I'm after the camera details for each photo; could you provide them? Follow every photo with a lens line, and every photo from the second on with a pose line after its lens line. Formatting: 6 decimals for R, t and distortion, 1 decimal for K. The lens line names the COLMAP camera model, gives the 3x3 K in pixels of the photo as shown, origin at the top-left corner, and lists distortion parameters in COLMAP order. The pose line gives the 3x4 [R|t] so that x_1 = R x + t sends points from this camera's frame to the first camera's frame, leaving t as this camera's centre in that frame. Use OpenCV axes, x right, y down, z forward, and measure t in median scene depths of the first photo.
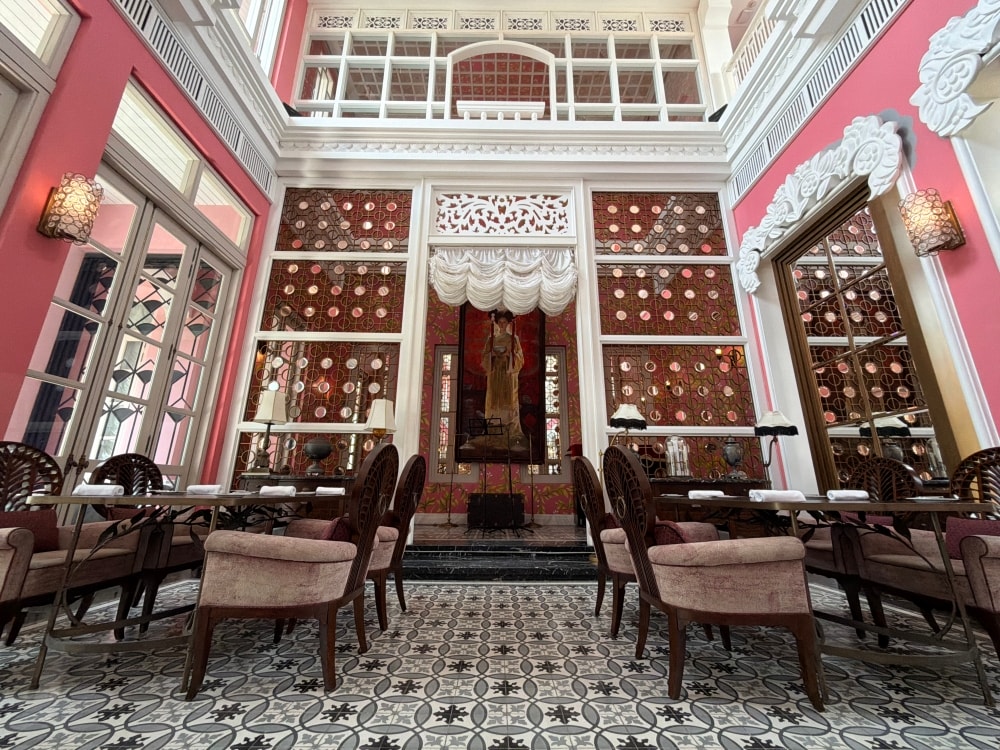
lens RADIAL K [[402.0, 0, 499.2], [0, 402.0, 374.4], [0, 0, 1]] dist [0.002879, 0.000186]
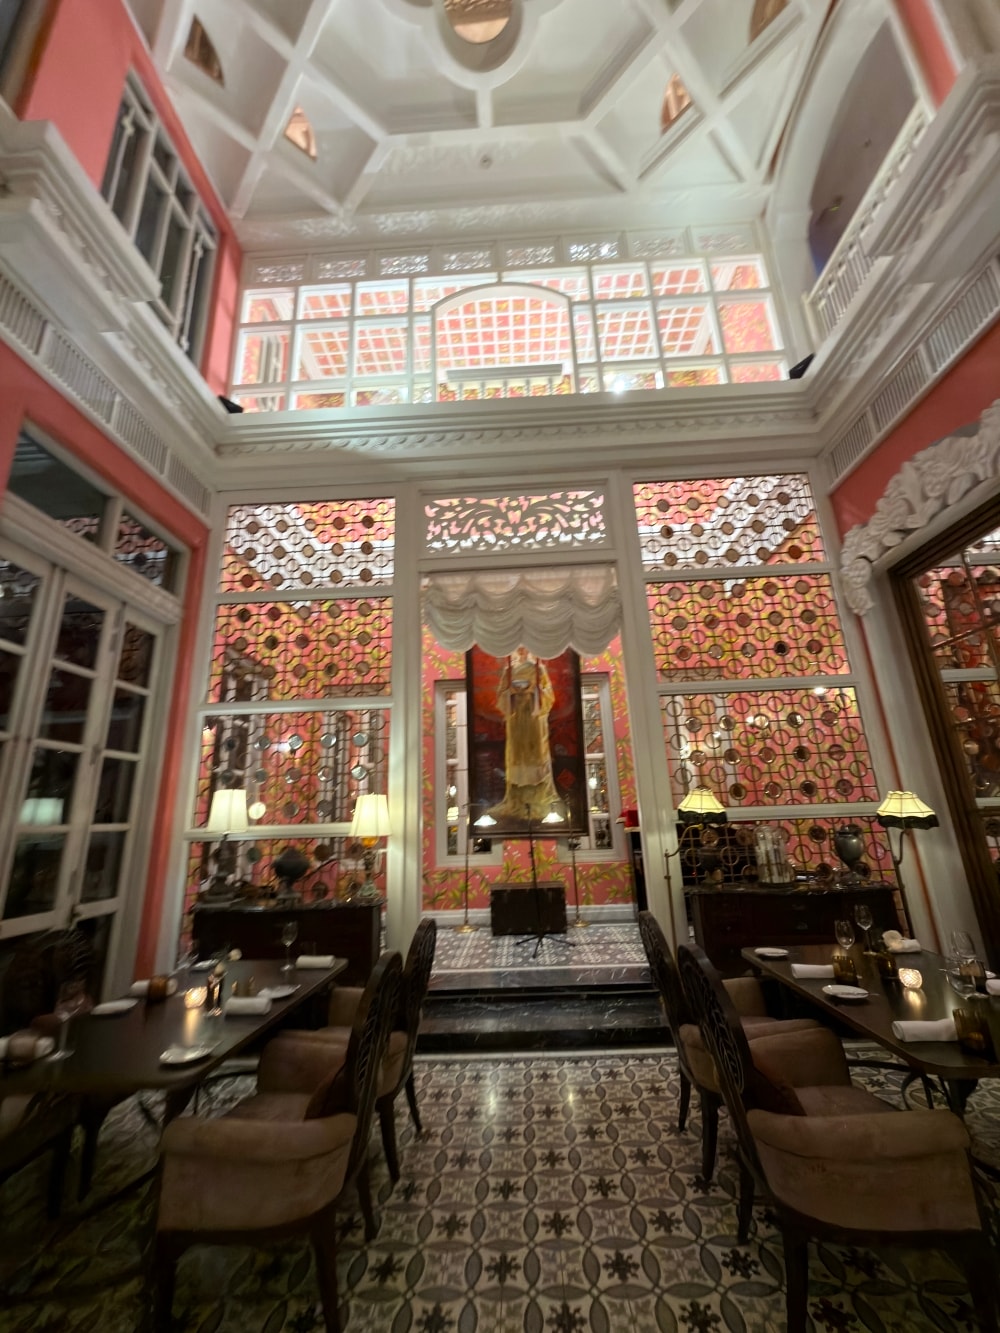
lens RADIAL K [[535.9, 0, 501.9], [0, 535.9, 666.5], [0, 0, 1]] dist [0.002879, 0.000186]
pose [[0.997984, -0.055646, -0.030516, -0.002058], [0.055797, 0.998434, 0.004146, -0.178990], [0.030238, -0.005840, 0.999526, 0.004285]]
